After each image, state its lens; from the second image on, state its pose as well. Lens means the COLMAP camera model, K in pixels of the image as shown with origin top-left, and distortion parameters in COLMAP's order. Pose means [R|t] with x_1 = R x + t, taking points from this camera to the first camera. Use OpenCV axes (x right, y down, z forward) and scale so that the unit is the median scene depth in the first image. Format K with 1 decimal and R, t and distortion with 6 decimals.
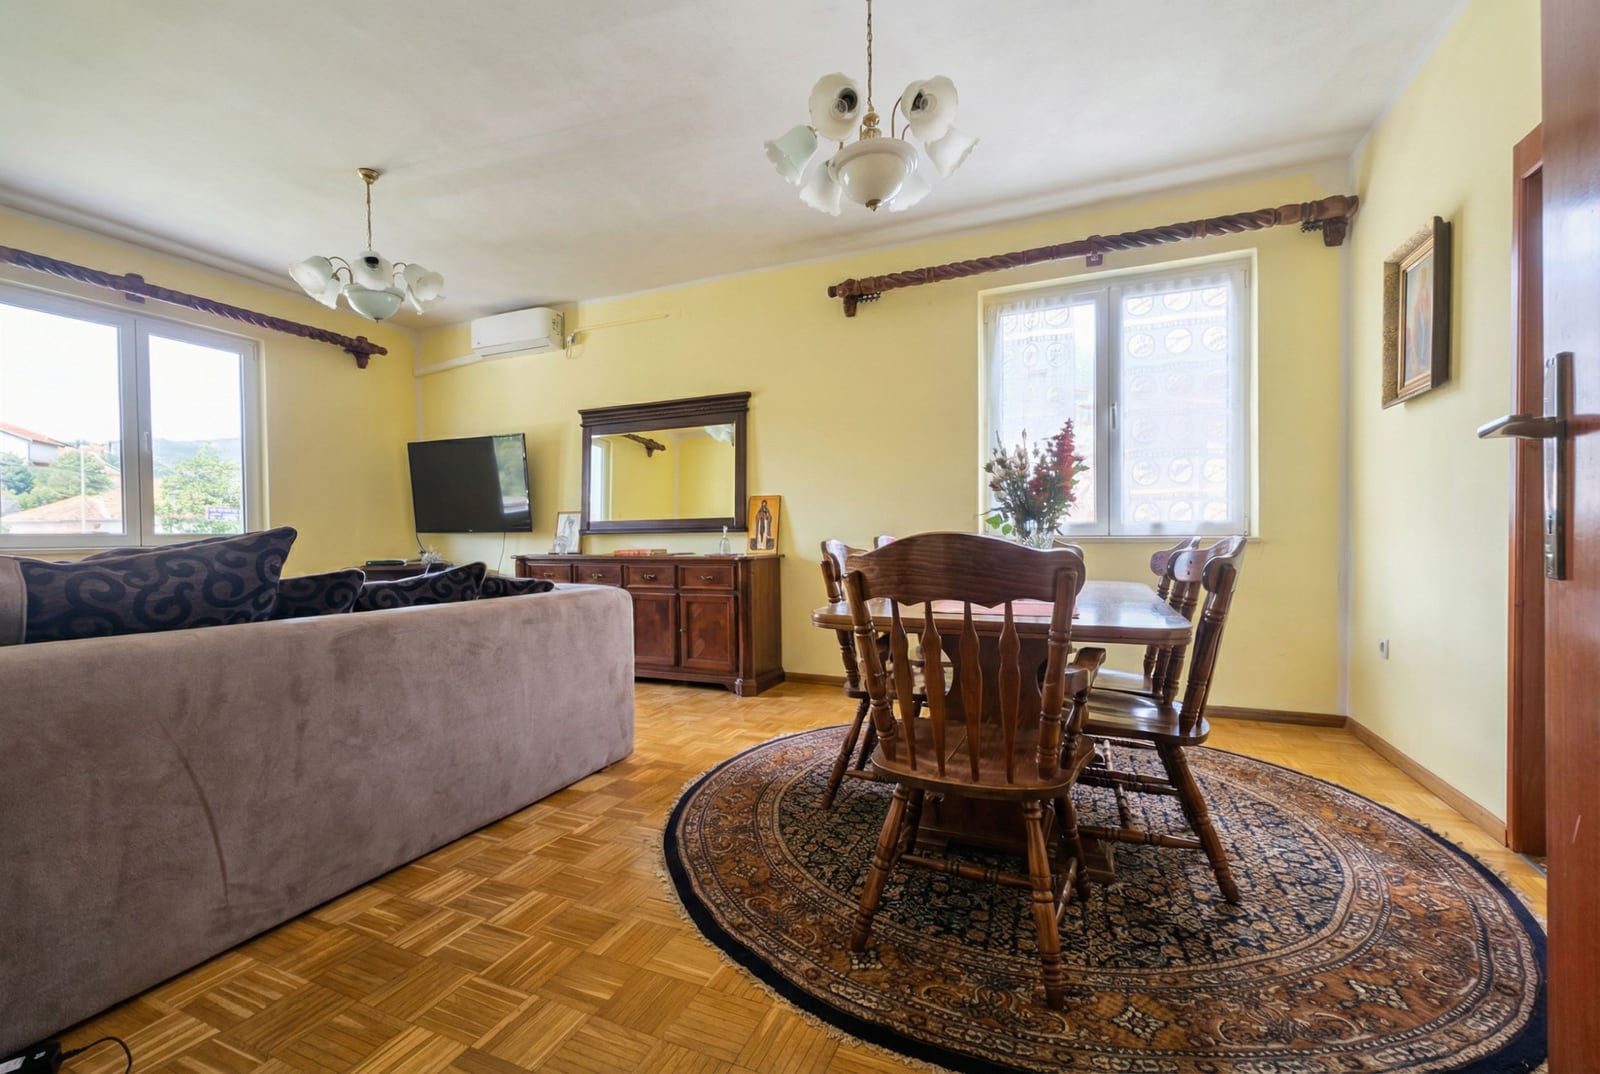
lens RADIAL K [[655.1, 0, 800.0], [0, 655.1, 537.0], [0, 0, 1]] dist [-0.009581, -0.000060]
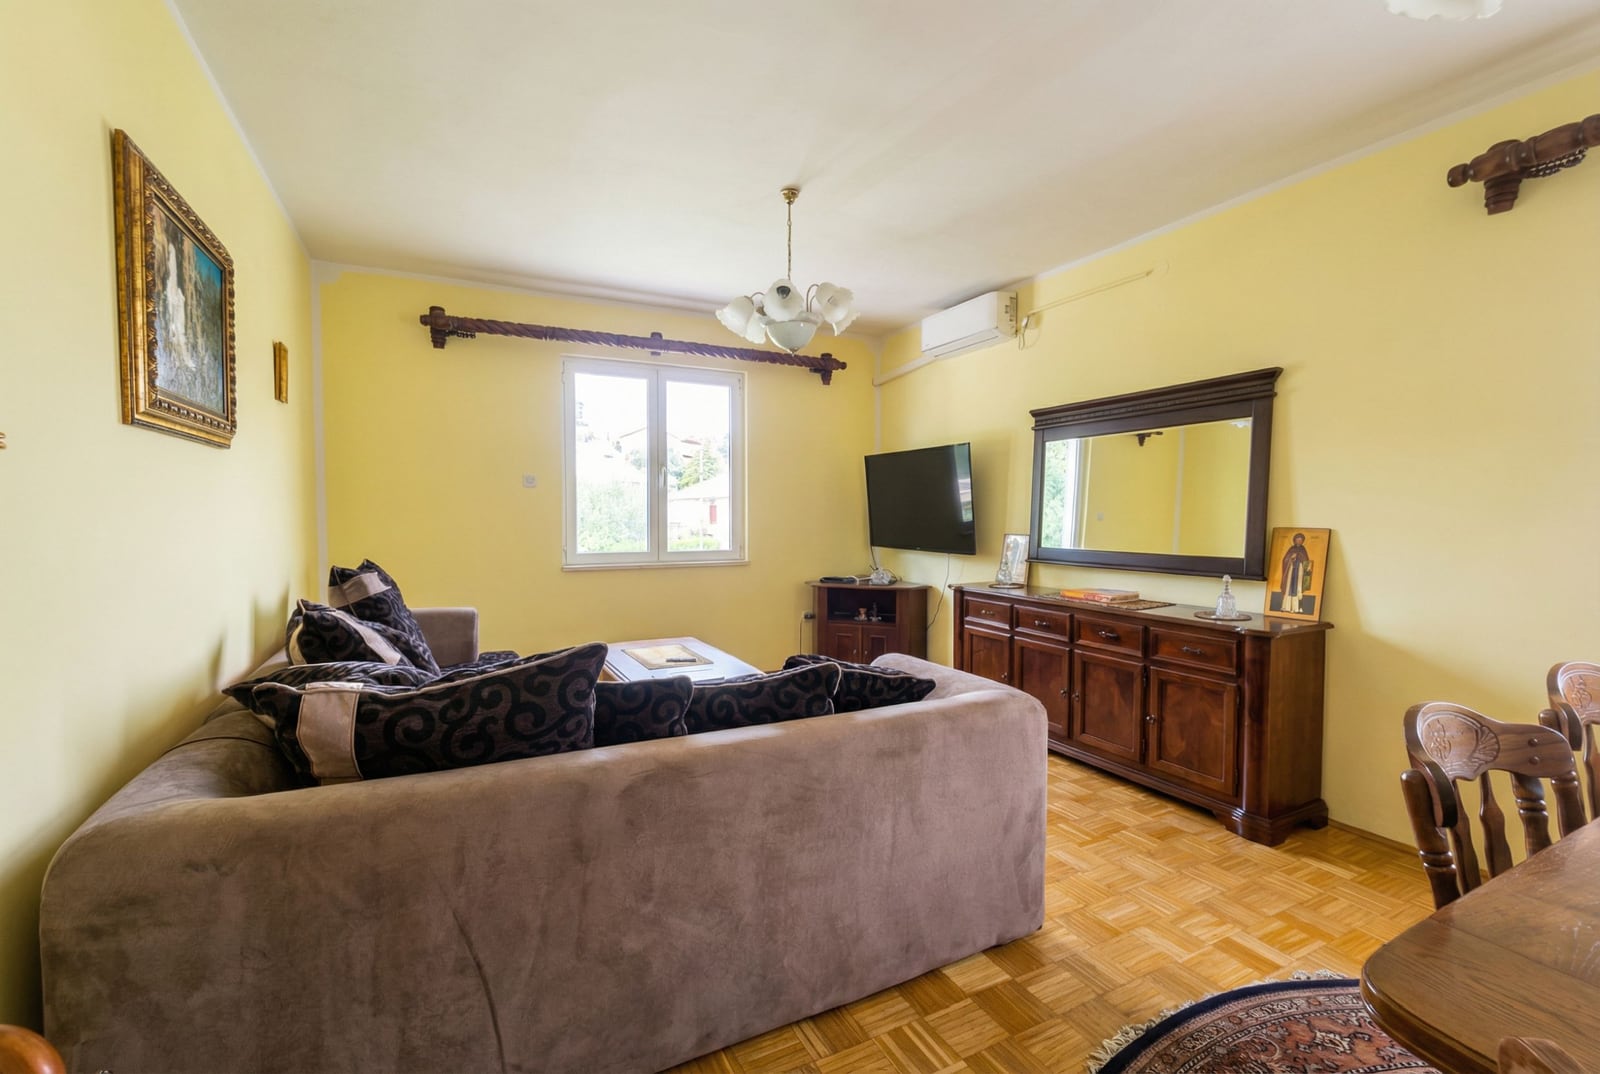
lens RADIAL K [[702.6, 0, 800.0], [0, 702.6, 537.0], [0, 0, 1]] dist [-0.000446, -0.000780]
pose [[0.769808, 0.029802, -0.637579, 0.007844], [-0.014238, 0.999463, 0.029527, -0.071464], [0.638116, -0.013652, 0.769819, 0.167304]]
